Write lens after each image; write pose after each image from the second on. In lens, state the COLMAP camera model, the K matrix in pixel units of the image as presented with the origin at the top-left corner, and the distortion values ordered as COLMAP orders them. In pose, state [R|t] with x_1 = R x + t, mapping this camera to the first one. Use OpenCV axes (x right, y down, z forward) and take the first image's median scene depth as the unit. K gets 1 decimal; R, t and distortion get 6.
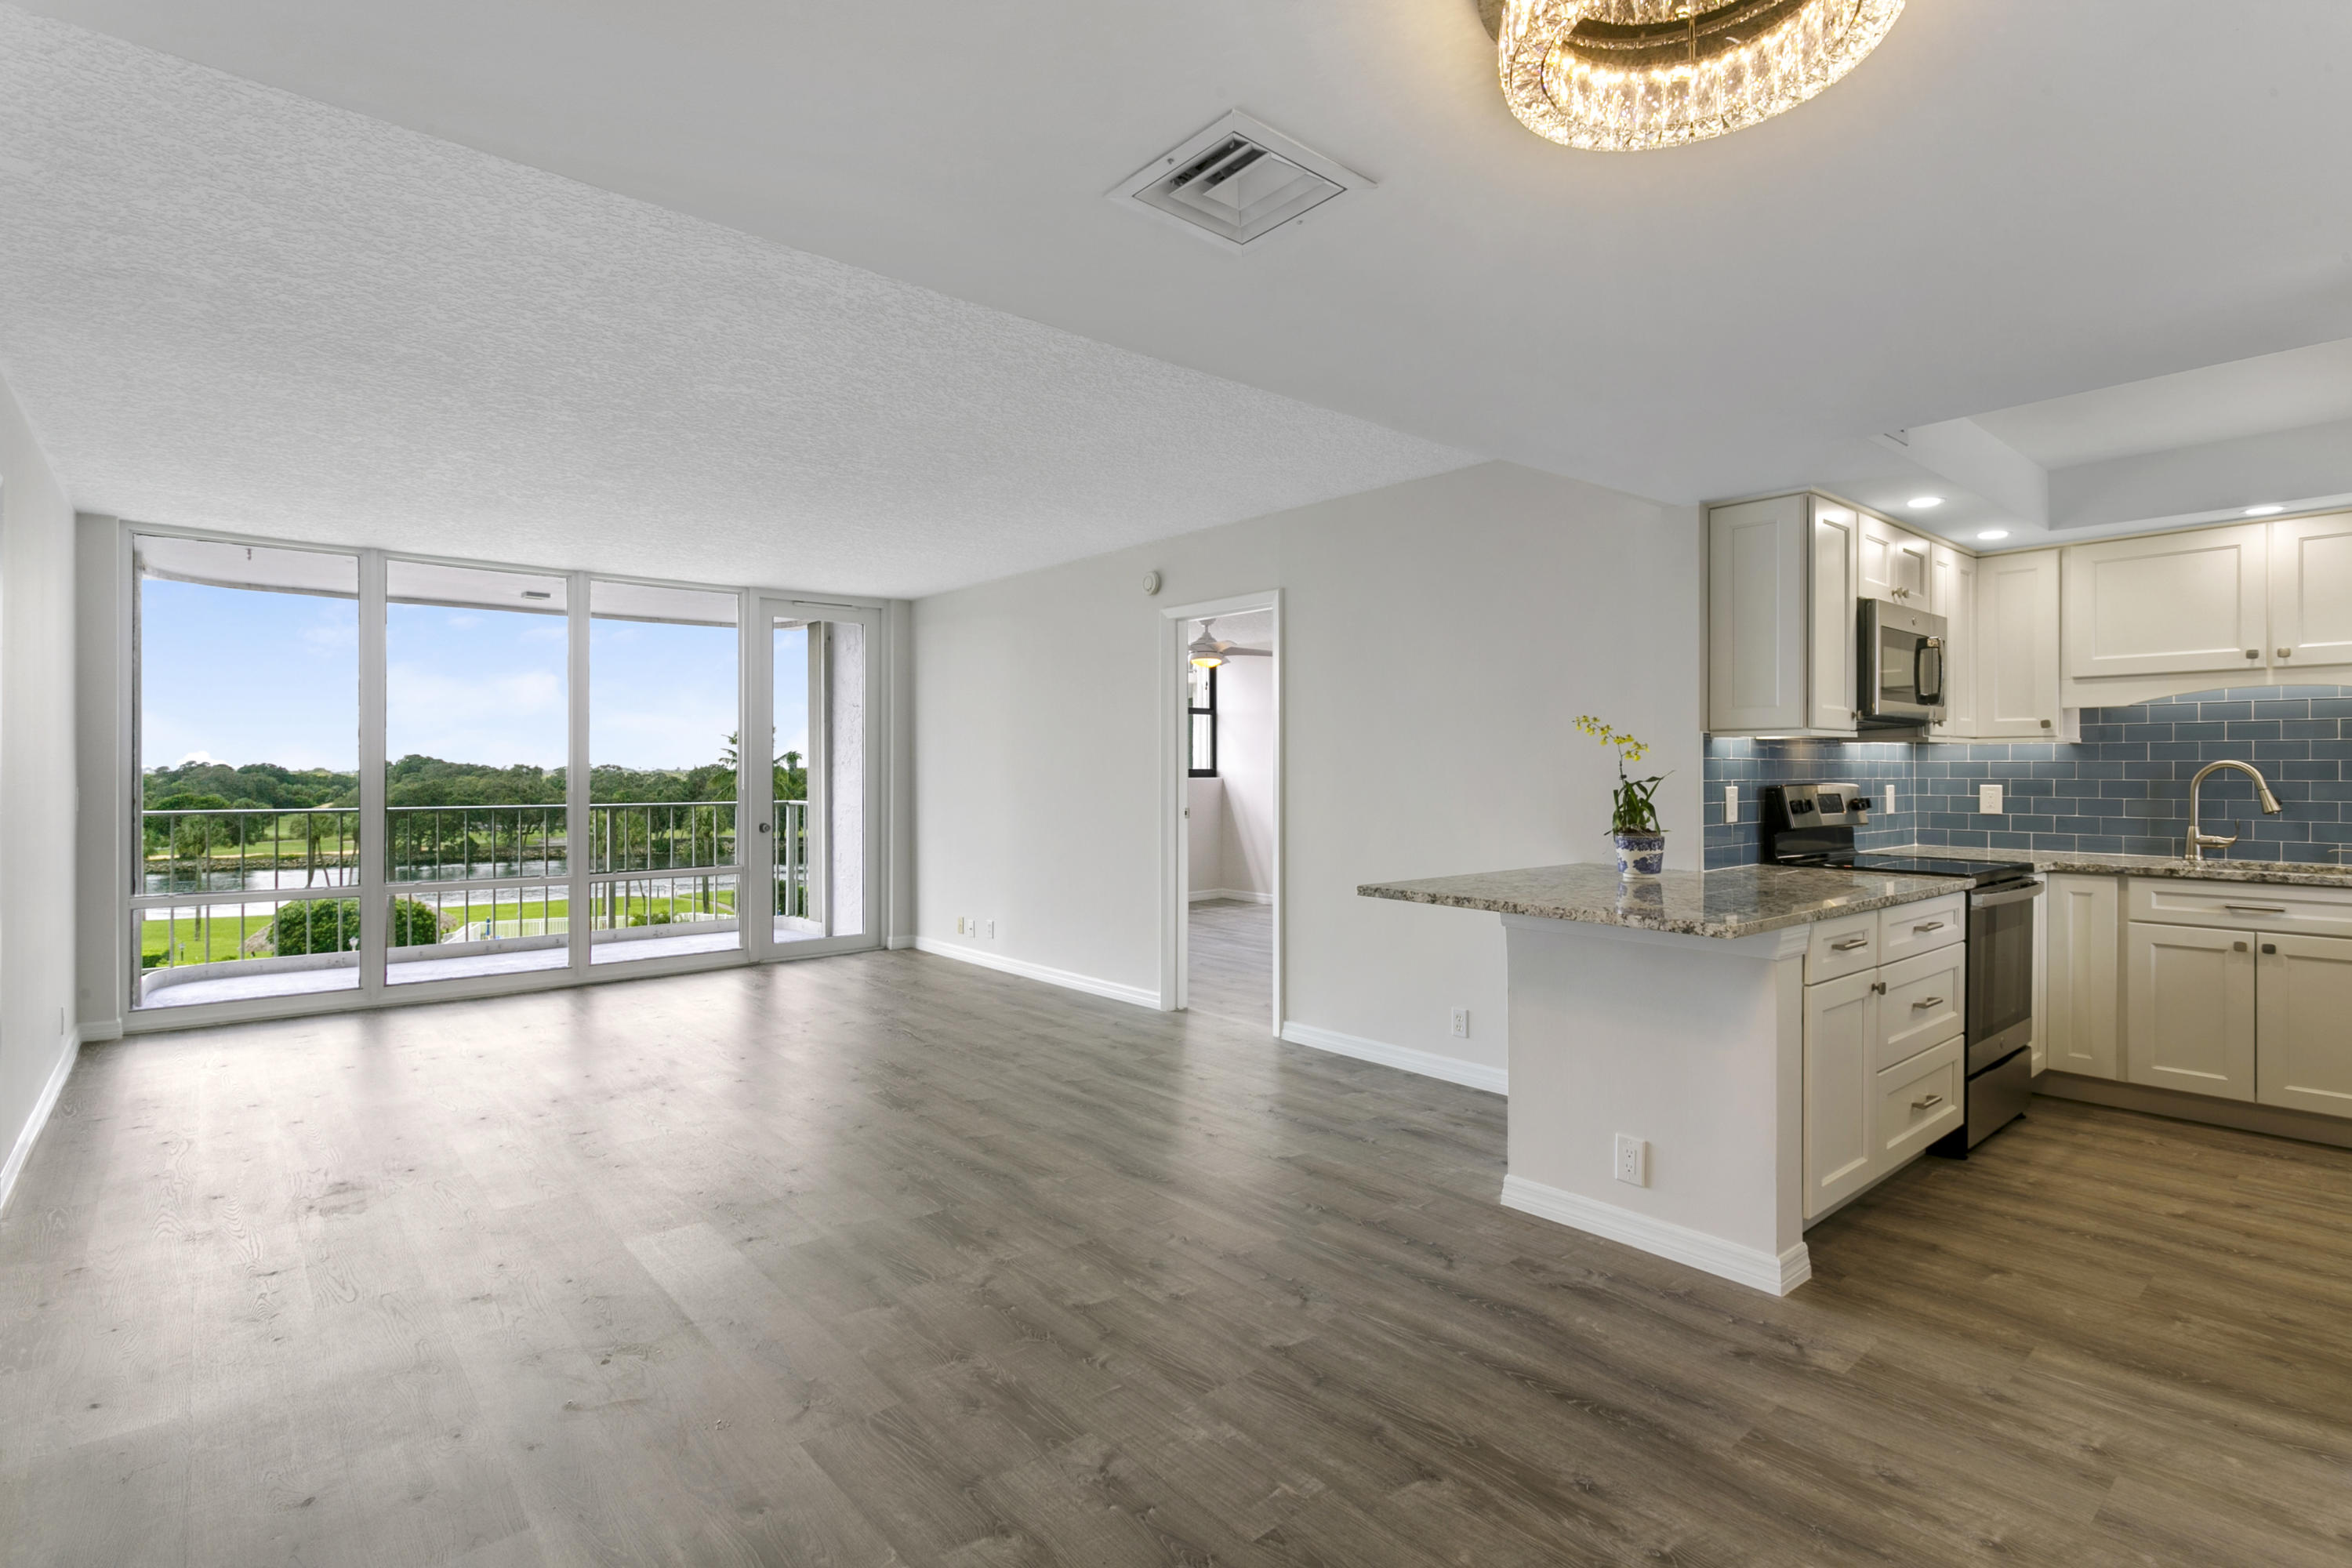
lens RADIAL K [[1140.3, 0, 1174.7], [0, 1140.3, 769.3], [0, 0, 1]] dist [0.003262, 0.001025]
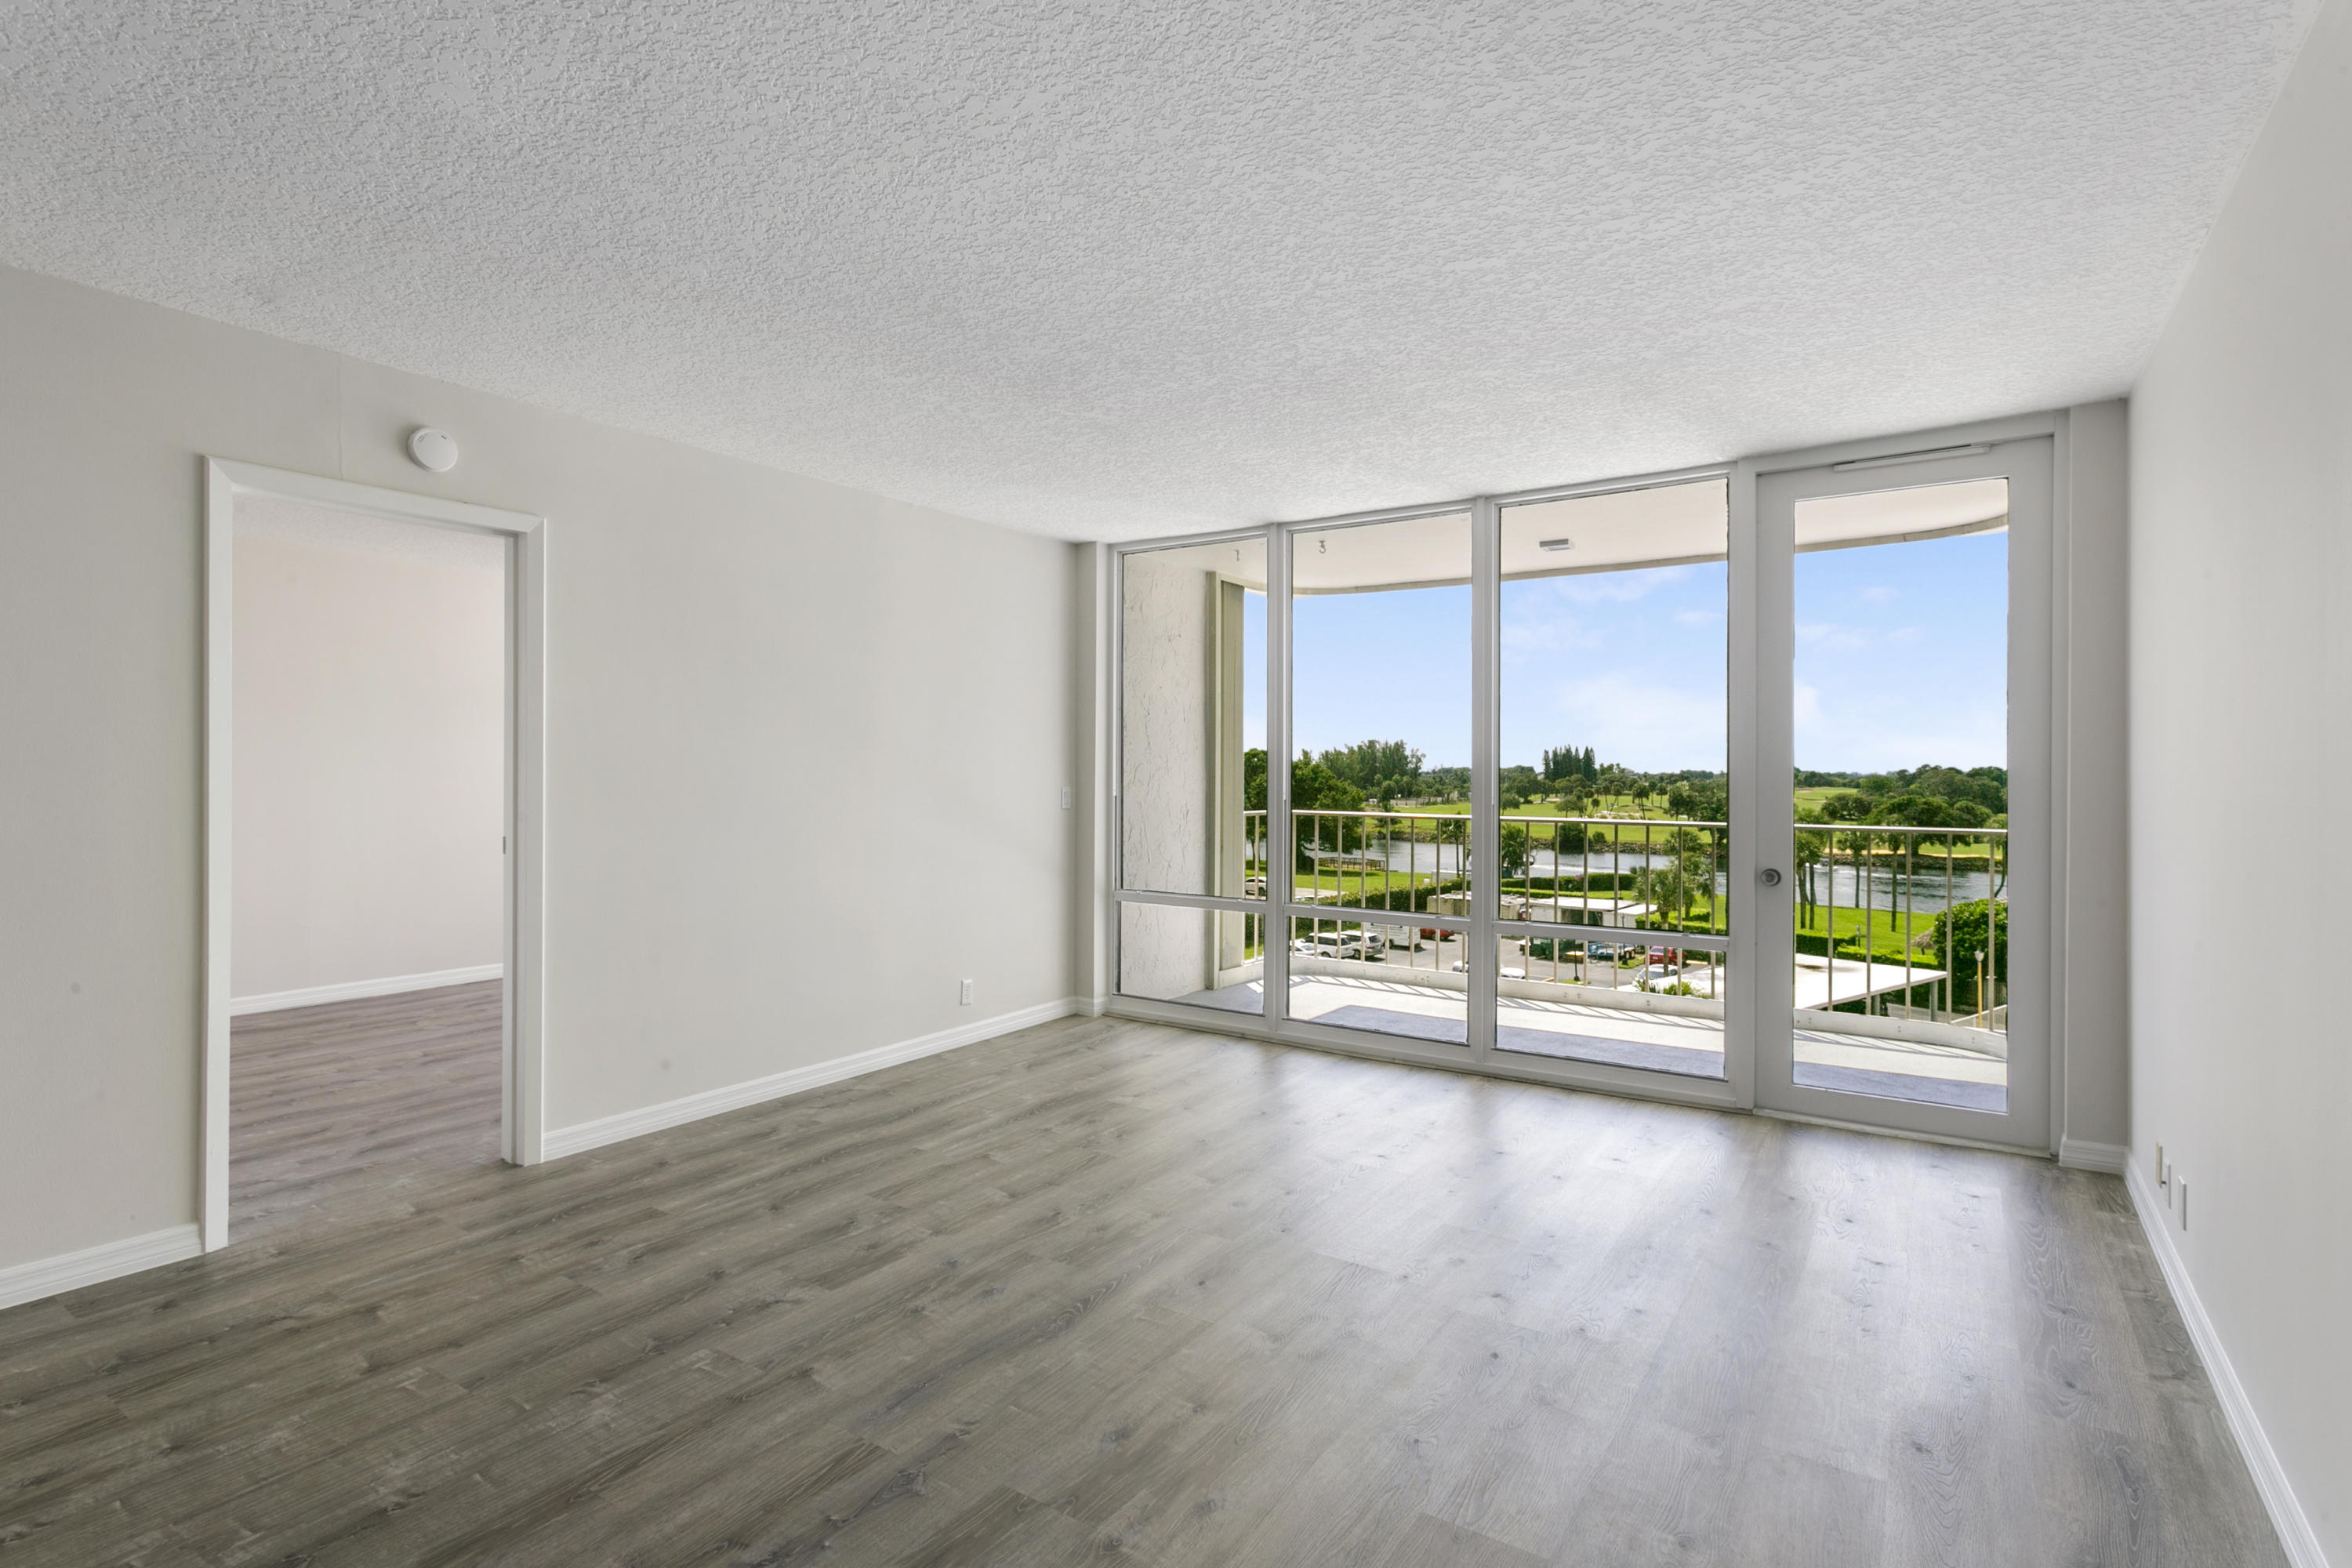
lens RADIAL K [[1140.3, 0, 1174.7], [0, 1140.3, 769.3], [0, 0, 1]] dist [0.003262, 0.001025]
pose [[0.262046, -0.000961, -0.965055, 0.205065], [-0.002502, 0.999995, -0.001675, -0.000688], [0.965052, 0.002853, 0.262042, 1.043923]]
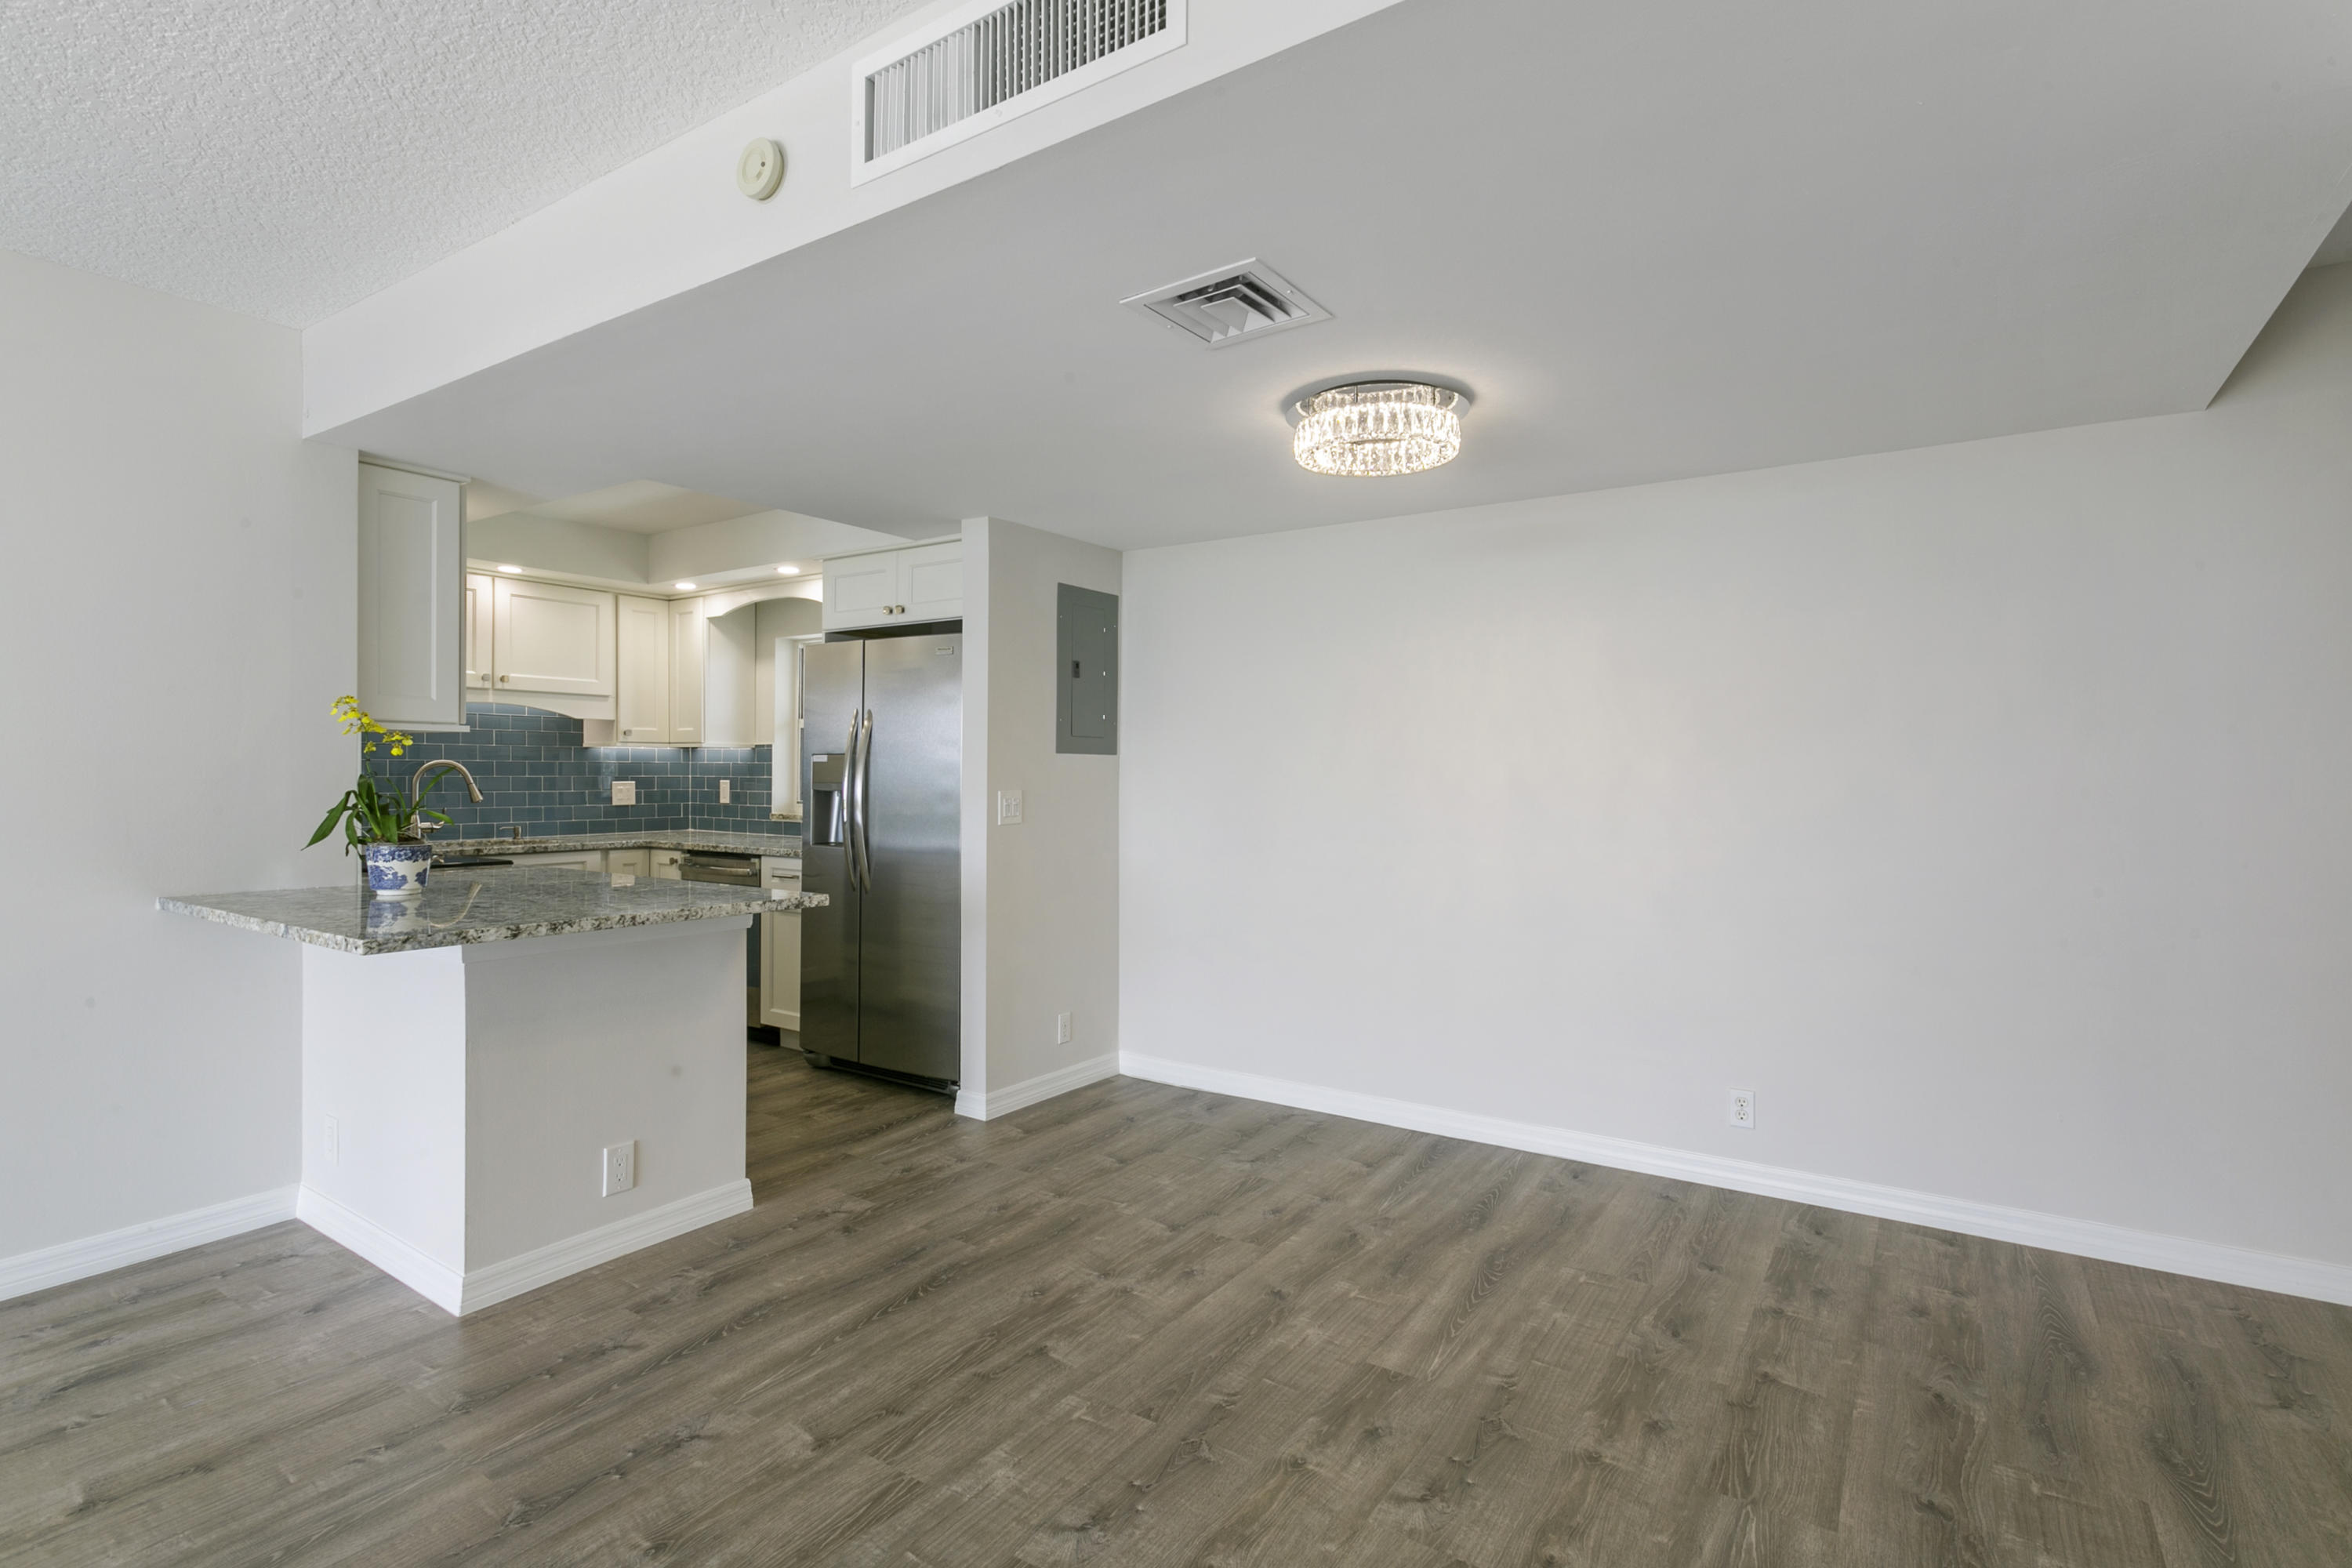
lens RADIAL K [[1140.3, 0, 1174.7], [0, 1140.3, 769.3], [0, 0, 1]] dist [0.003262, 0.001025]
pose [[-0.269050, 0.002920, 0.963122, -0.495168], [-0.003347, 0.999987, -0.003966, 0.004541], [-0.963121, -0.004290, -0.269036, 0.603926]]
